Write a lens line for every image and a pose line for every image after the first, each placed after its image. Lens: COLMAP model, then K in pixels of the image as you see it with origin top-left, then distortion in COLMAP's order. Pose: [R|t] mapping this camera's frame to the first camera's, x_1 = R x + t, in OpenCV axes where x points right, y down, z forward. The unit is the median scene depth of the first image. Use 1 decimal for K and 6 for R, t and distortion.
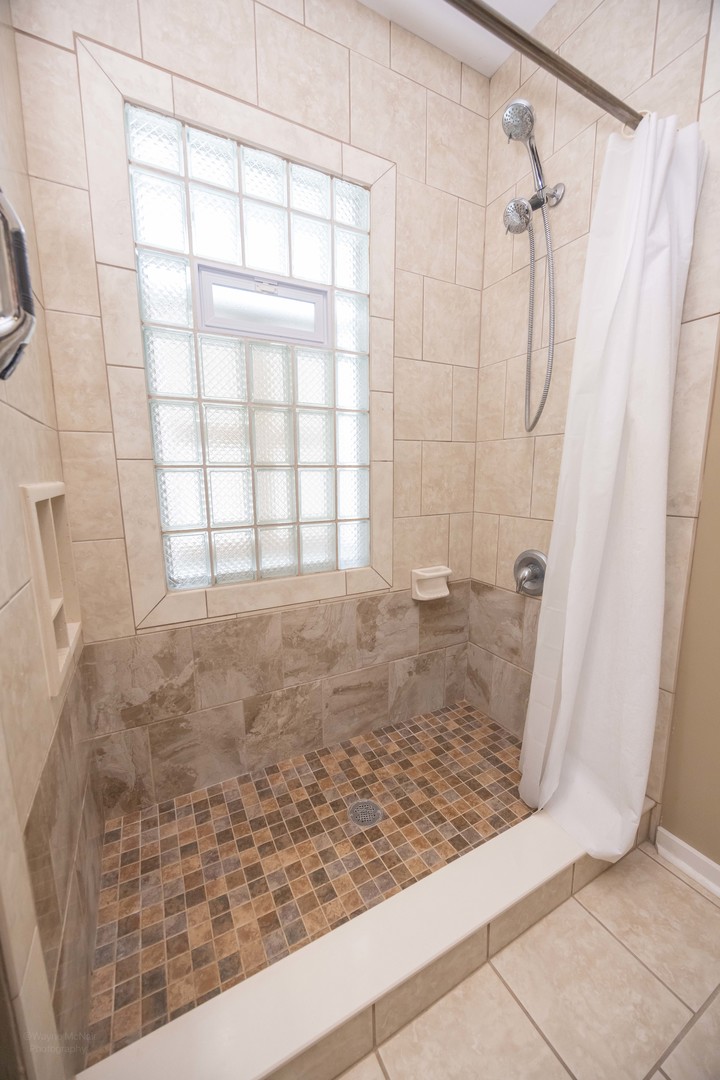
lens RADIAL K [[411.0, 0, 361.7], [0, 411.0, 540.9], [0, 0, 1]] dist [-0.001208, 0.000438]
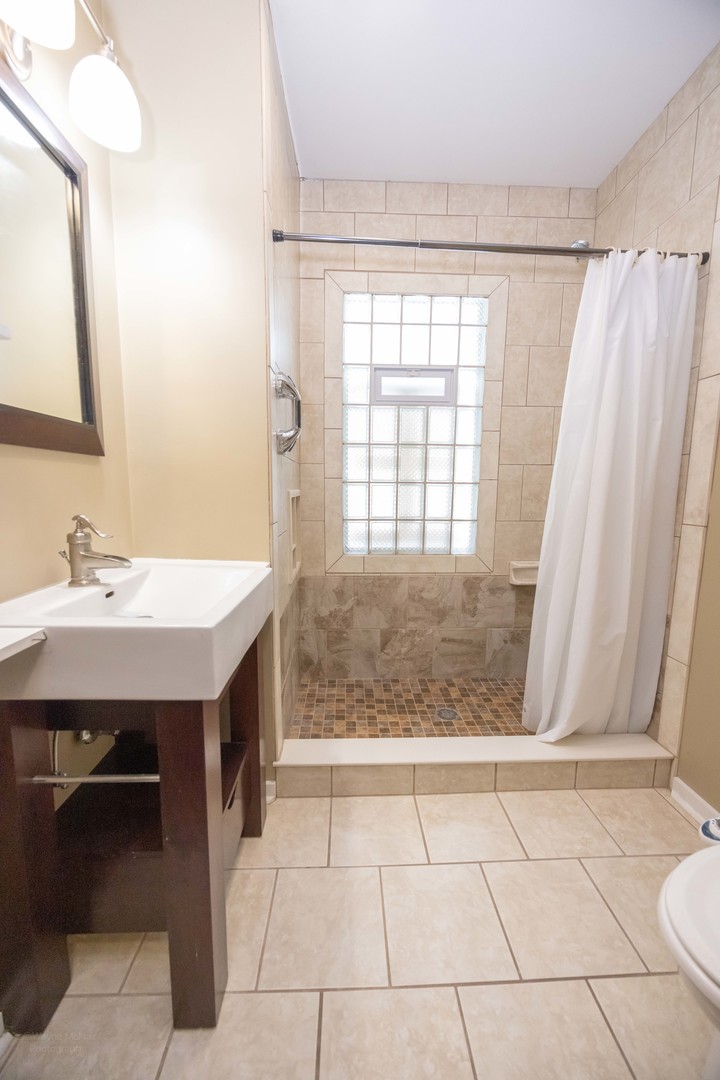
lens RADIAL K [[411.0, 0, 359.5], [0, 411.0, 539.9], [0, 0, 1]] dist [-0.001208, 0.000438]
pose [[0.896899, 0.072557, -0.436243, 0.321011], [-0.087730, 0.996036, -0.014706, 0.079501], [0.433447, 0.051462, 0.899709, -0.502657]]
